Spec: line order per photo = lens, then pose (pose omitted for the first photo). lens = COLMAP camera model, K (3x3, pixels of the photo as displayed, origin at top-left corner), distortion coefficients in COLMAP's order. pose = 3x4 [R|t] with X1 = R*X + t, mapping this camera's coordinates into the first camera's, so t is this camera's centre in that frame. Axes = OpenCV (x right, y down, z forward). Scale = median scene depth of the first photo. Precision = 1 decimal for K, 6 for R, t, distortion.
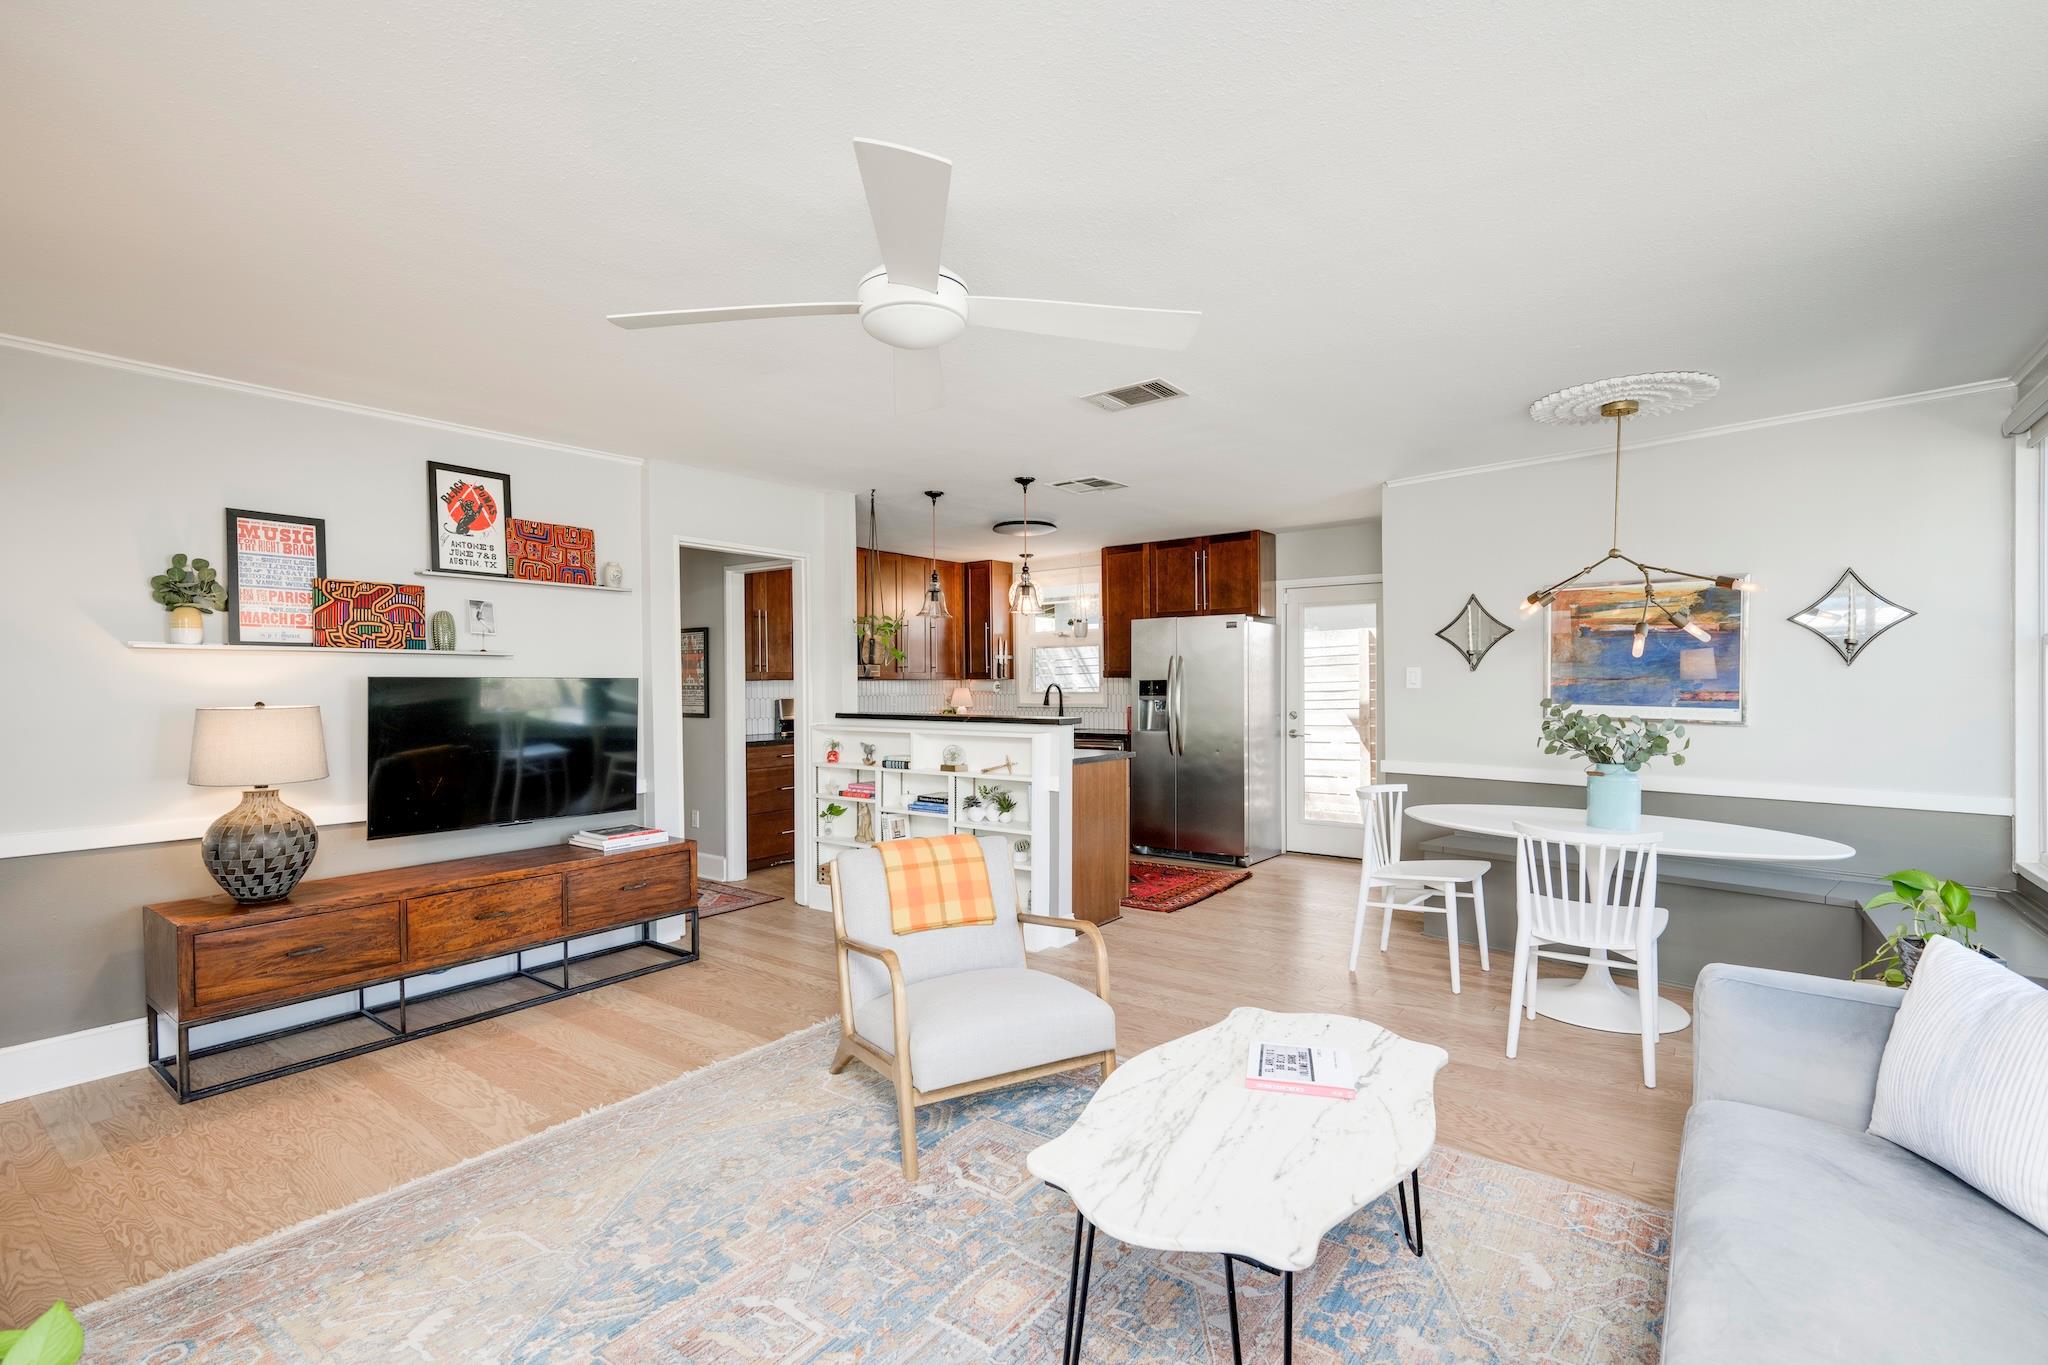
lens RADIAL K [[932.3, 0, 1021.0], [0, 932.3, 690.5], [0, 0, 1]] dist [0.000749, 0.000140]
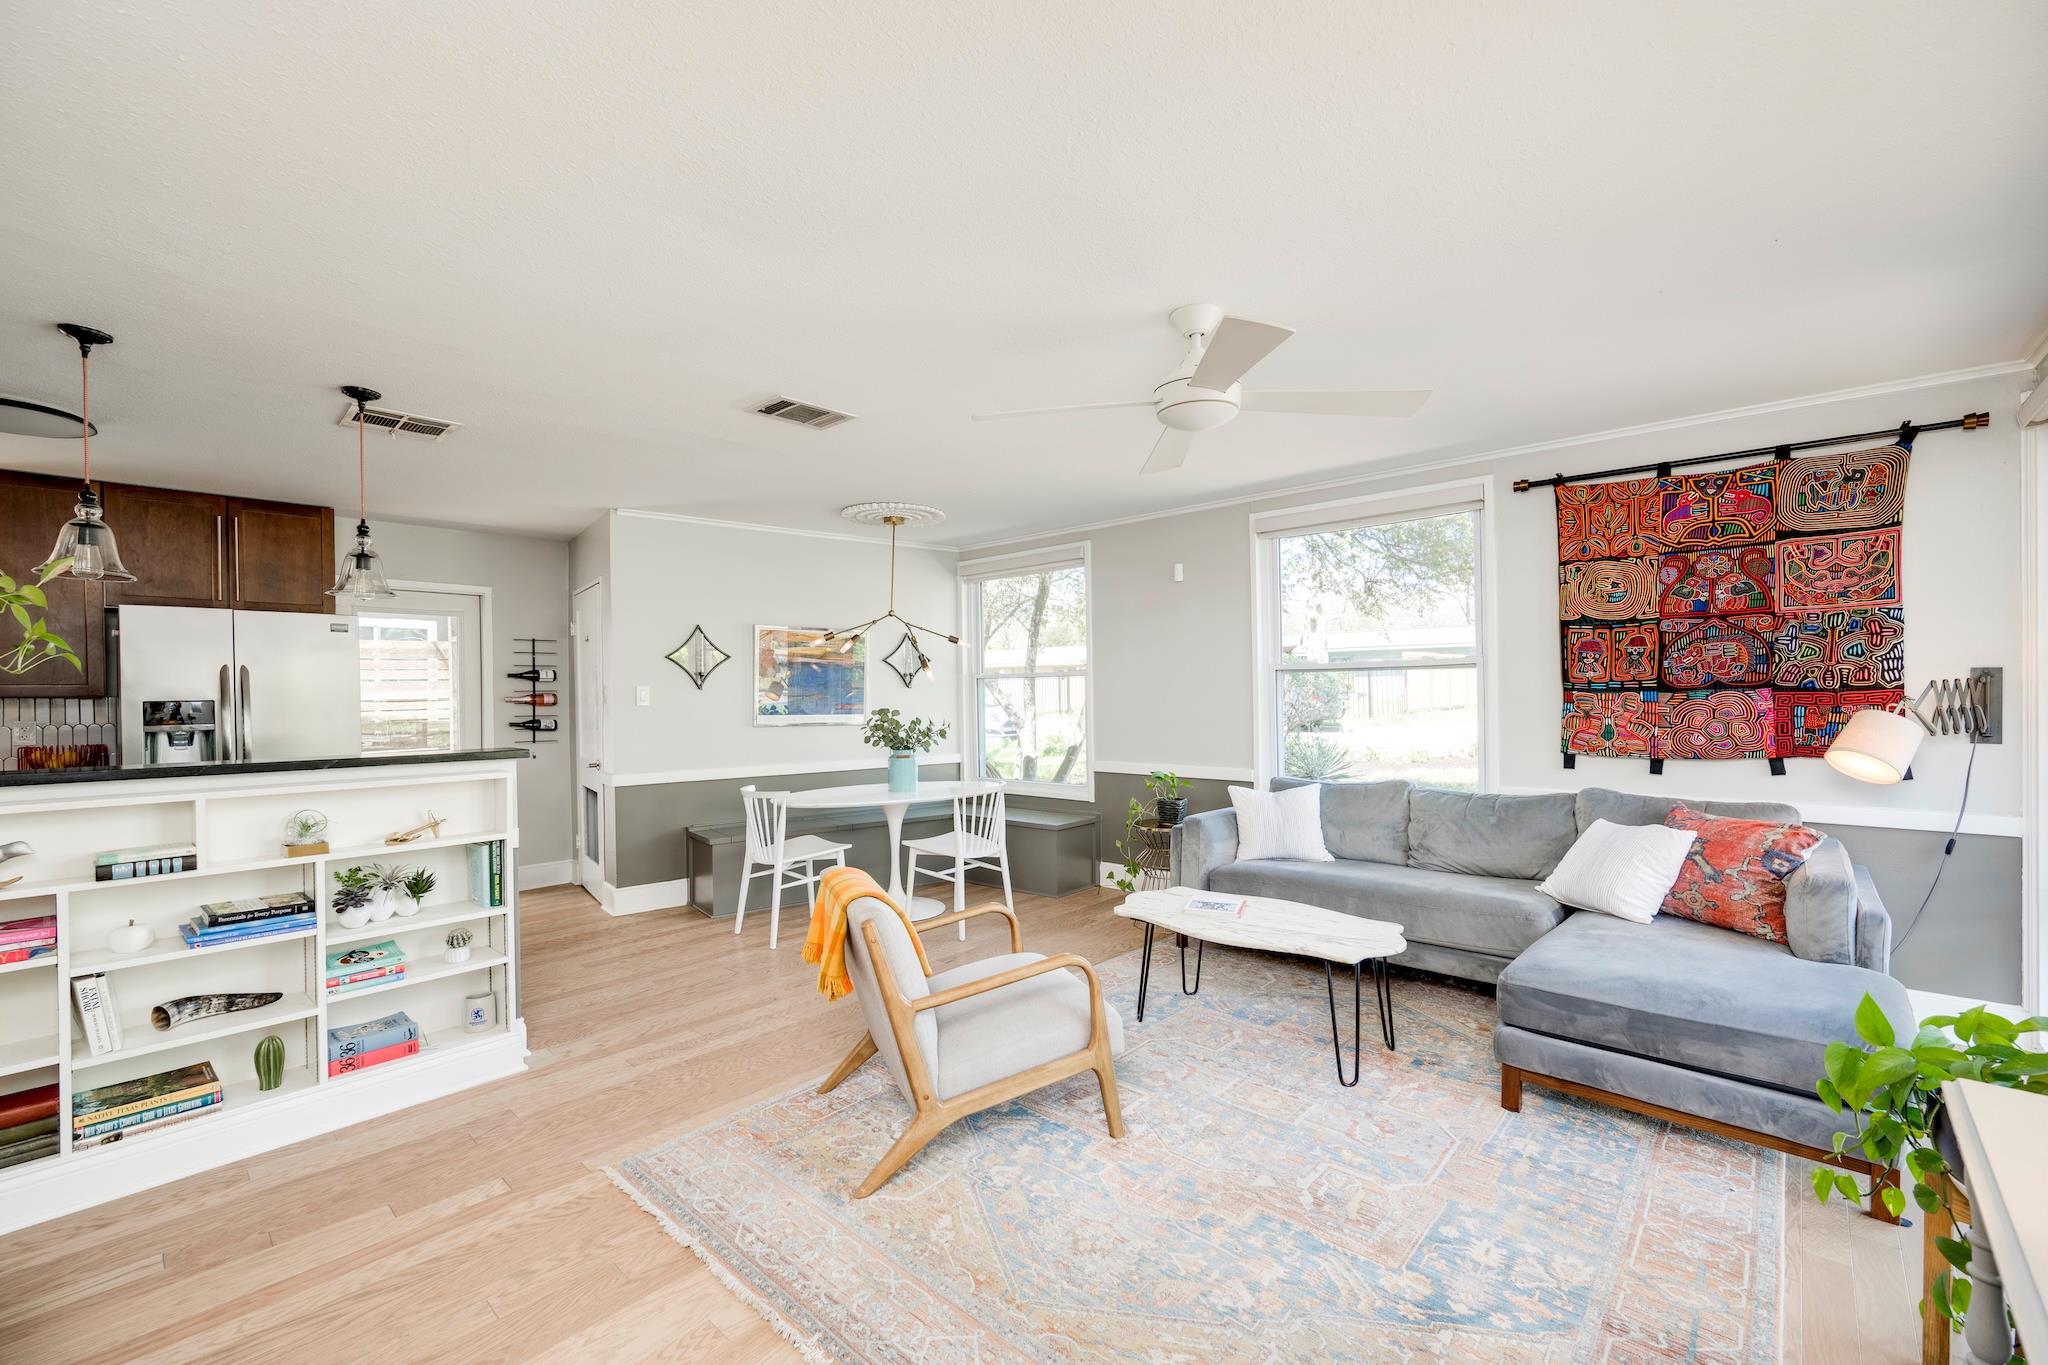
lens RADIAL K [[865.8, 0, 1029.1], [0, 865.8, 682.3], [0, 0, 1]] dist [-0.002697, 0.000326]
pose [[0.079728, 0.016573, 0.996679, -0.692541], [0.018965, 0.999656, -0.018140, -0.003201], [-0.996636, 0.020348, 0.079386, 0.598975]]
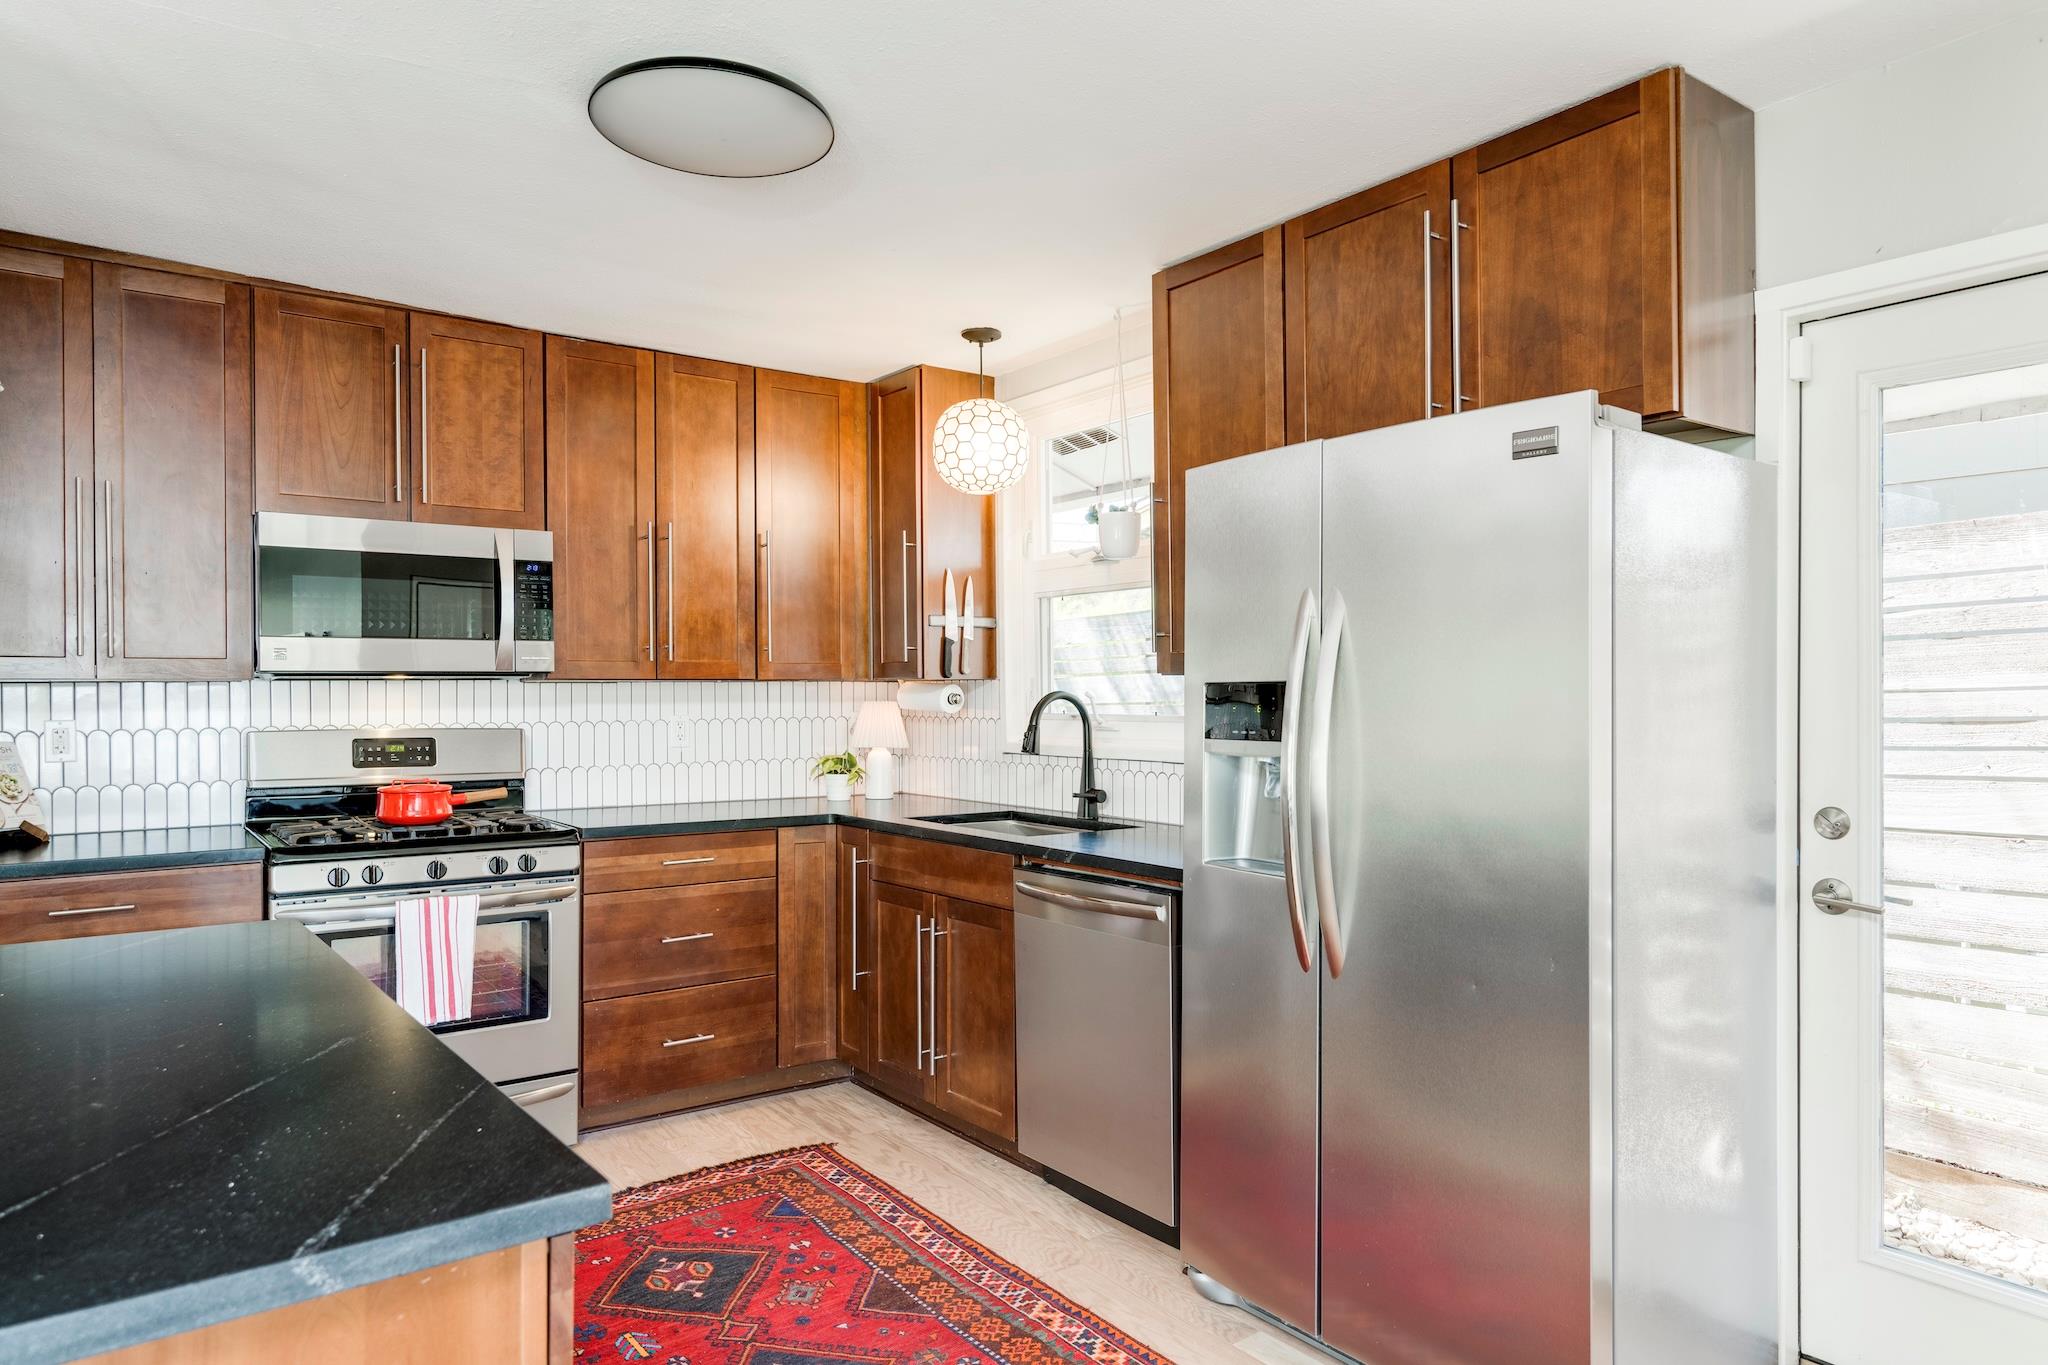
lens RADIAL K [[1260.3, 0, 1020.6], [0, 1260.3, 689.9], [0, 0, 1]] dist [-0.005017, -0.000313]
pose [[0.963792, 0.003284, -0.266636, 0.293771], [-0.005188, 0.999966, -0.006436, -0.010617], [0.266606, 0.007586, 0.963776, 1.053632]]
